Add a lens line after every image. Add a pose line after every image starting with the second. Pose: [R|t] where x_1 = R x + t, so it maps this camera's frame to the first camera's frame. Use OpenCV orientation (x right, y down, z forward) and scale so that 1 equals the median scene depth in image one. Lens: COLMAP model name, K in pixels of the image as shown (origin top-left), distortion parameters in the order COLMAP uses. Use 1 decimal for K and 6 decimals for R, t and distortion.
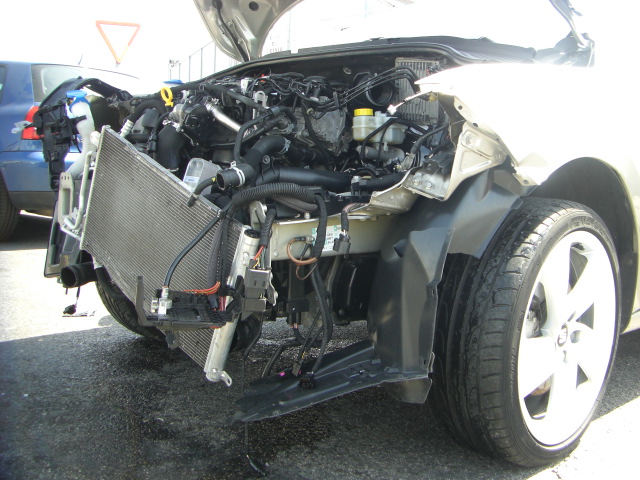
lens RADIAL K [[728.1, 0, 377.2], [0, 728.1, 213.6], [0, 0, 1]] dist [-0.193168, 0.145122]
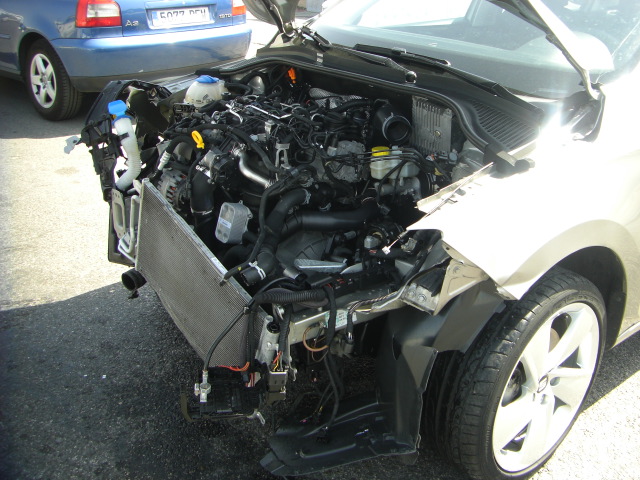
lens RADIAL K [[728.1, 0, 377.2], [0, 728.1, 213.6], [0, 0, 1]] dist [-0.193168, 0.145122]
pose [[0.995685, 0.019613, -0.090702, 0.098341], [0.008644, 0.953560, 0.301080, -0.490152], [0.092395, -0.300565, 0.949275, -0.053551]]
